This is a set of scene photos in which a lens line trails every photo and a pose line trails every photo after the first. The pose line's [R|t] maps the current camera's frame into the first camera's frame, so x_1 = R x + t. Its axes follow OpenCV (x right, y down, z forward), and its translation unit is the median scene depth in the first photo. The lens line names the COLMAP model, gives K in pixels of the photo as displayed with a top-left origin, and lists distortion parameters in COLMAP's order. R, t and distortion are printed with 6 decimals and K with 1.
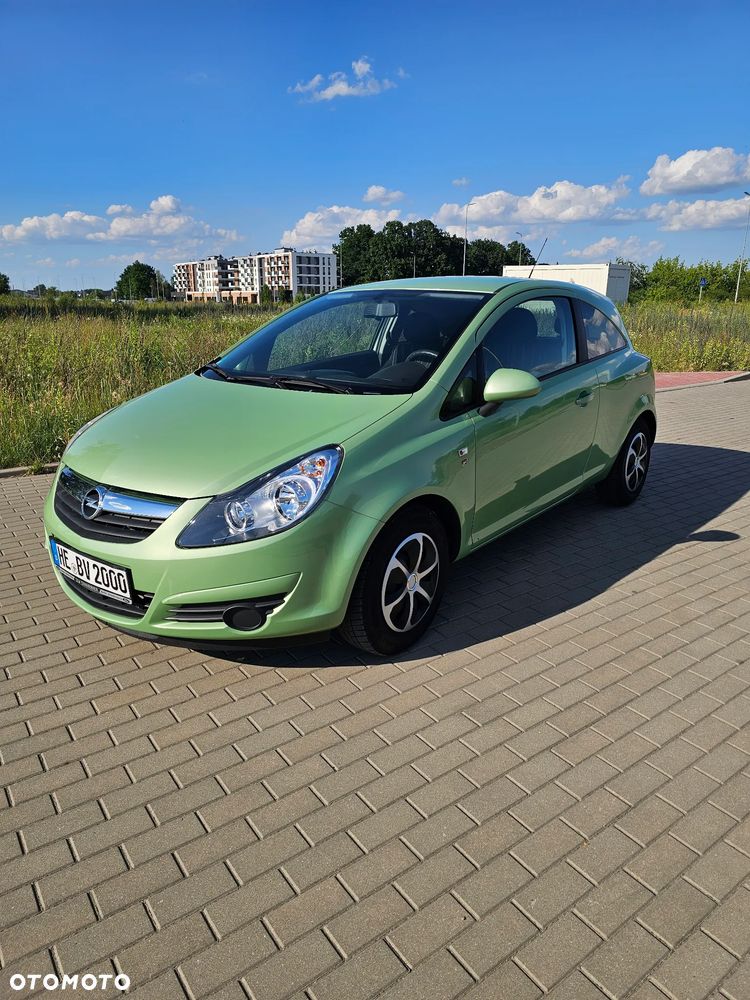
lens RADIAL K [[662.7, 0, 375.0], [0, 662.7, 500.0], [0, 0, 1]] dist [0.071924, -0.069108]
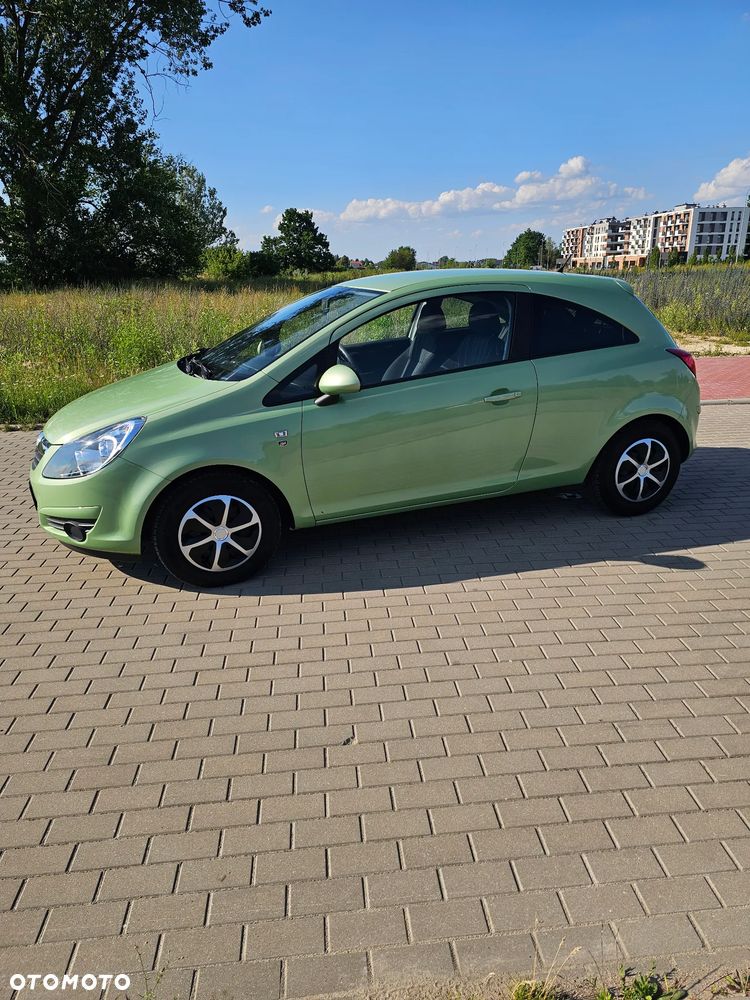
lens RADIAL K [[669.4, 0, 382.6], [0, 669.4, 500.7], [0, 0, 1]] dist [0.073443, -0.074768]
pose [[0.863053, 0.146798, -0.483312, 0.578129], [-0.125652, 0.989154, 0.076061, -0.044867], [0.489236, -0.004915, 0.872138, 0.030583]]
